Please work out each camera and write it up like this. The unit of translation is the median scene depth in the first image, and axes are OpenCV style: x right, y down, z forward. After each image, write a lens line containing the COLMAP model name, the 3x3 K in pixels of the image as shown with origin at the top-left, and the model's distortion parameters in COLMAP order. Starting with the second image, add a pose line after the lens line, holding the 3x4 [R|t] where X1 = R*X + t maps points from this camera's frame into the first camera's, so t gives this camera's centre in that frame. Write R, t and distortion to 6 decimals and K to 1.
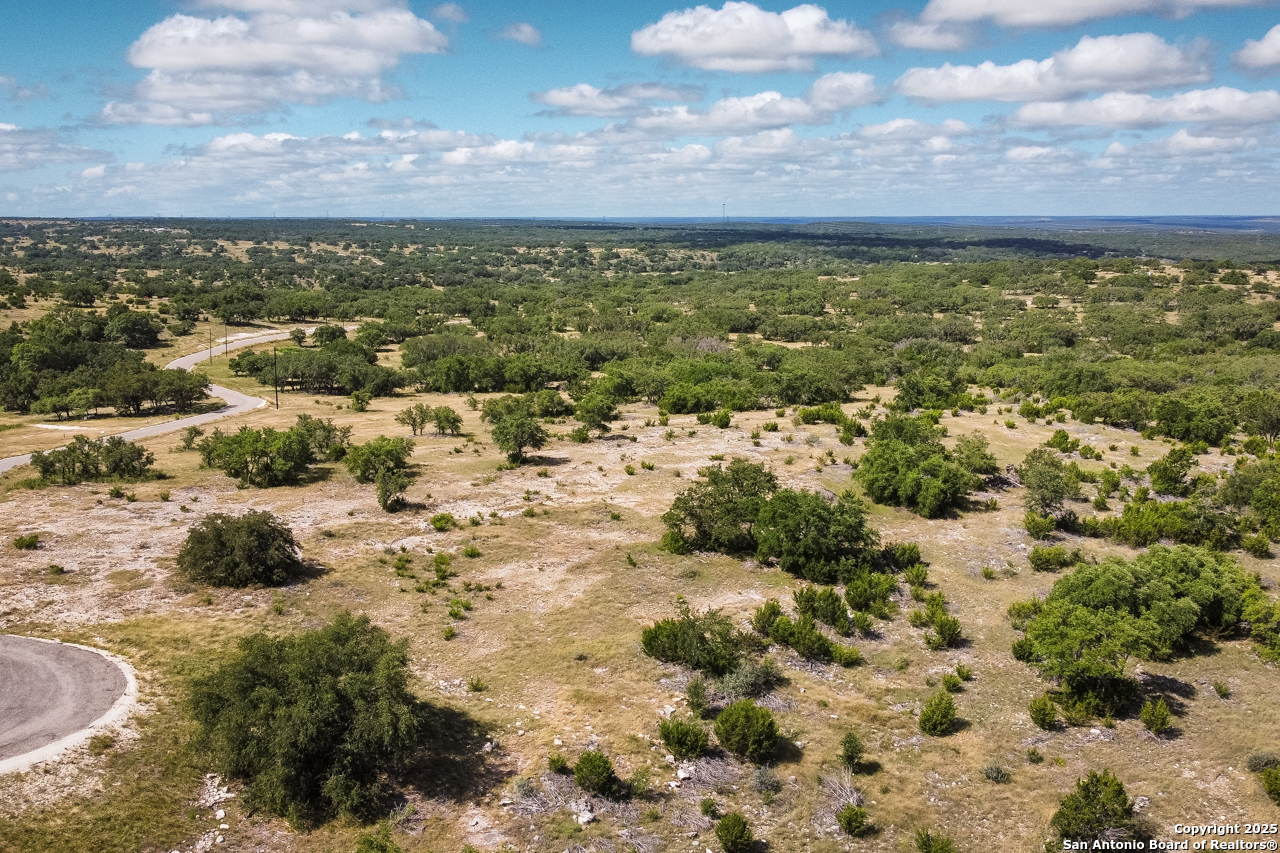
lens RADIAL K [[956.4, 0, 715.4], [0, 956.4, 442.3], [0, 0, 1]] dist [0.000214, -0.006882]
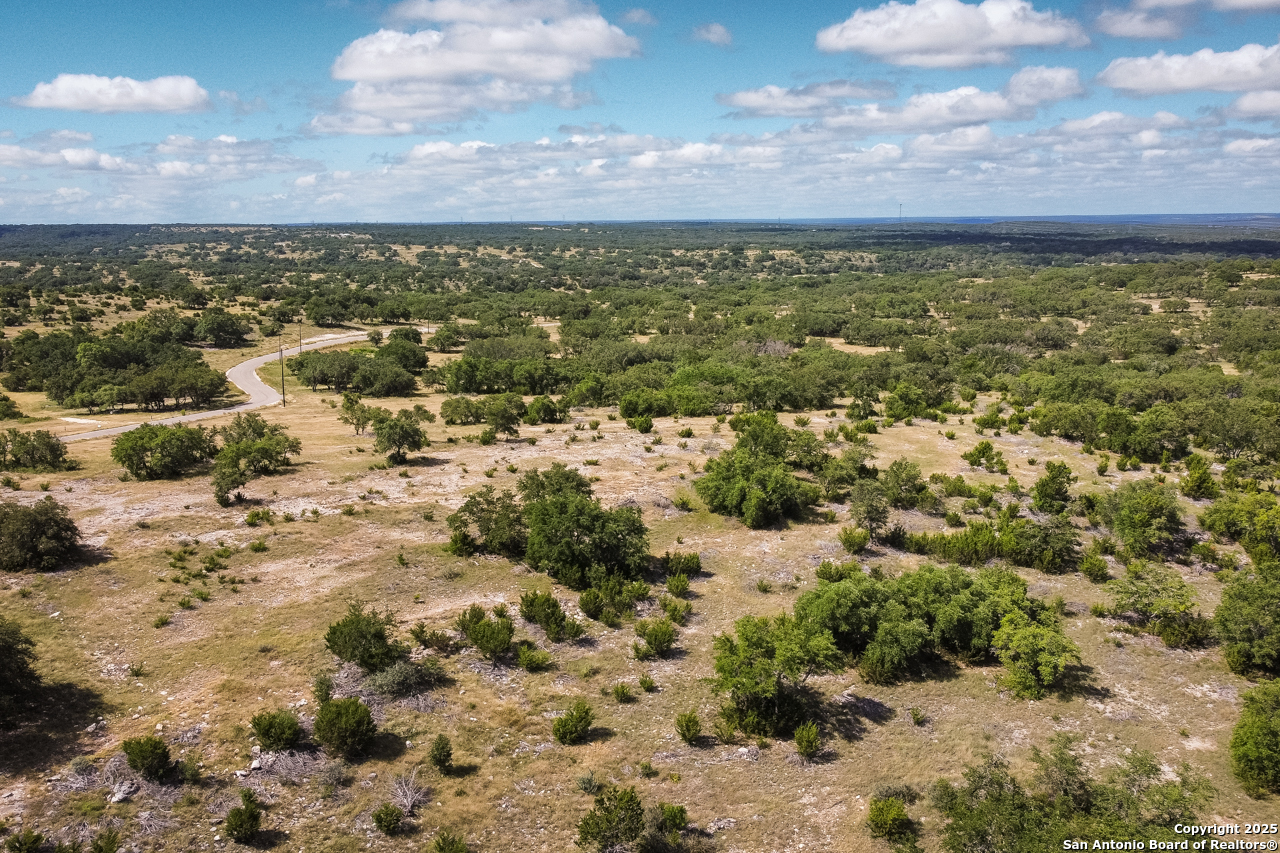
lens RADIAL K [[963.4, 0, 770.7], [0, 963.4, 465.1], [0, 0, 1]] dist [-0.008593, 0.002622]
pose [[0.991689, 0.023074, -0.126574, 0.099870], [-0.020568, 0.999566, 0.021074, -0.001965], [0.127006, -0.018295, 0.991733, 0.005863]]
